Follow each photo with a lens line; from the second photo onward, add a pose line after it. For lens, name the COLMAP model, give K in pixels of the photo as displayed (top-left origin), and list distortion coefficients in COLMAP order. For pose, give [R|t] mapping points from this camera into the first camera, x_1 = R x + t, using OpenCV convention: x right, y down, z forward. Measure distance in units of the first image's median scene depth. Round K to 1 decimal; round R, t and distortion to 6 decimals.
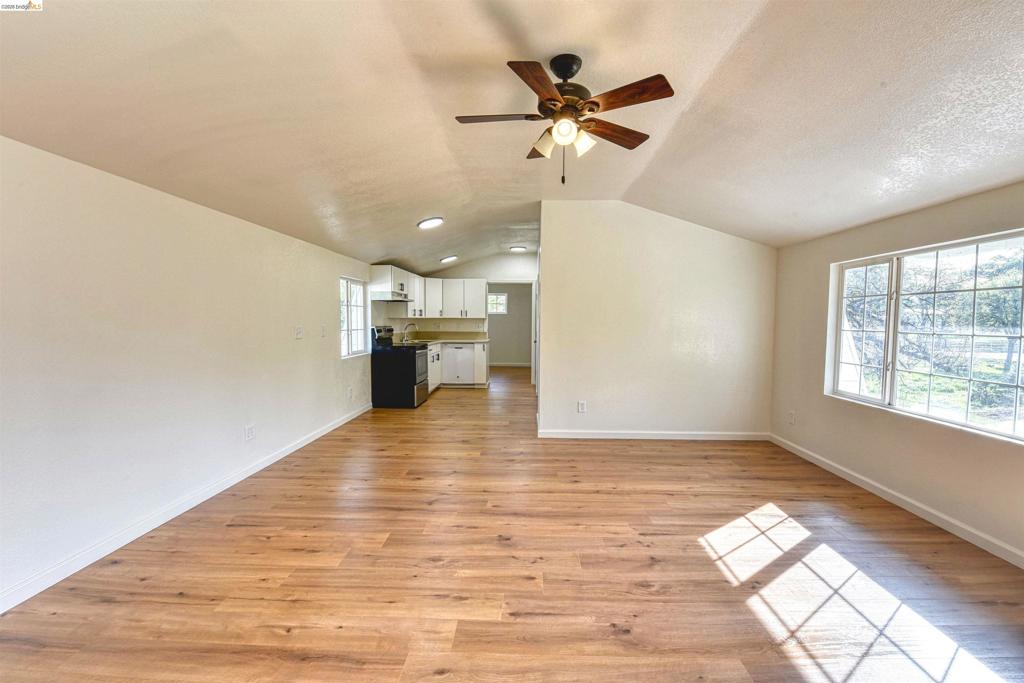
lens RADIAL K [[445.2, 0, 516.5], [0, 445.2, 339.8], [0, 0, 1]] dist [-0.042166, -0.000250]
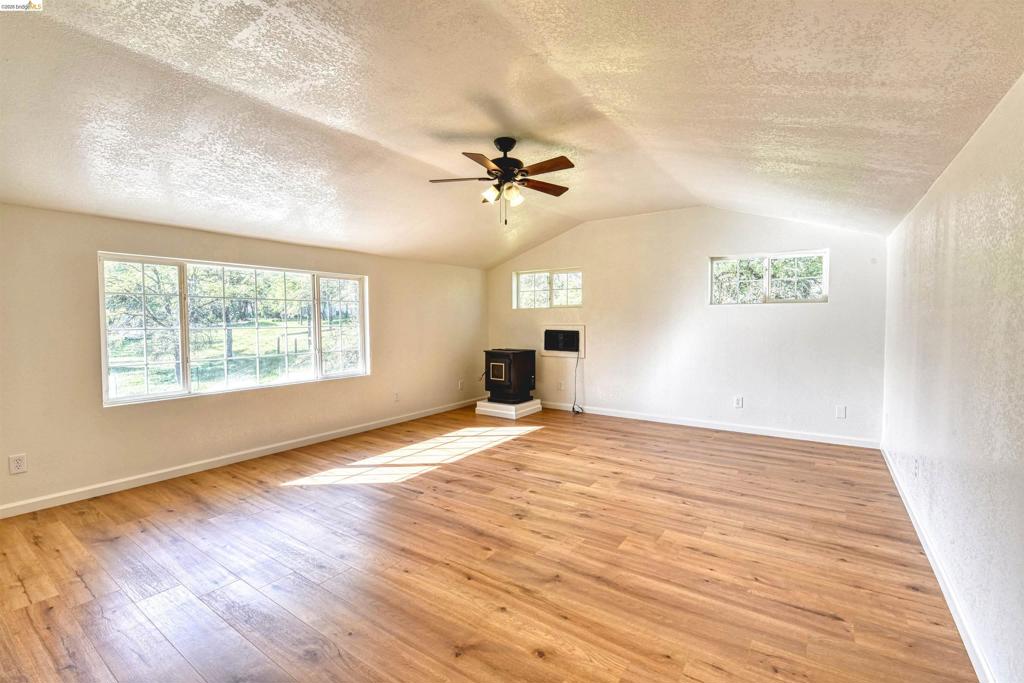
lens RADIAL K [[445.2, 0, 516.5], [0, 445.2, 339.8], [0, 0, 1]] dist [-0.042166, -0.000250]
pose [[-0.842220, -0.028612, 0.538375, -0.652067], [0.018920, 0.996407, 0.082552, -0.093906], [-0.538803, 0.079713, -0.838652, 2.033397]]
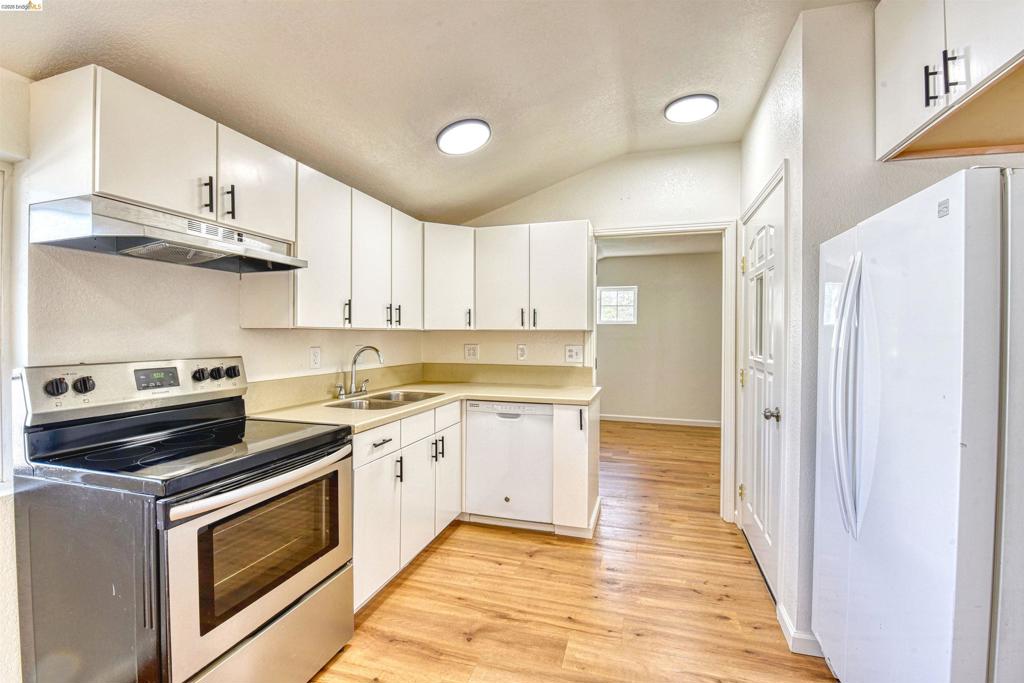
lens RADIAL K [[445.2, 0, 516.5], [0, 445.2, 339.8], [0, 0, 1]] dist [-0.042166, -0.000250]
pose [[0.967183, -0.000047, -0.254081, -0.034994], [-0.009284, 0.999326, -0.035522, -0.027455], [0.253911, 0.036715, 0.966530, 0.640339]]
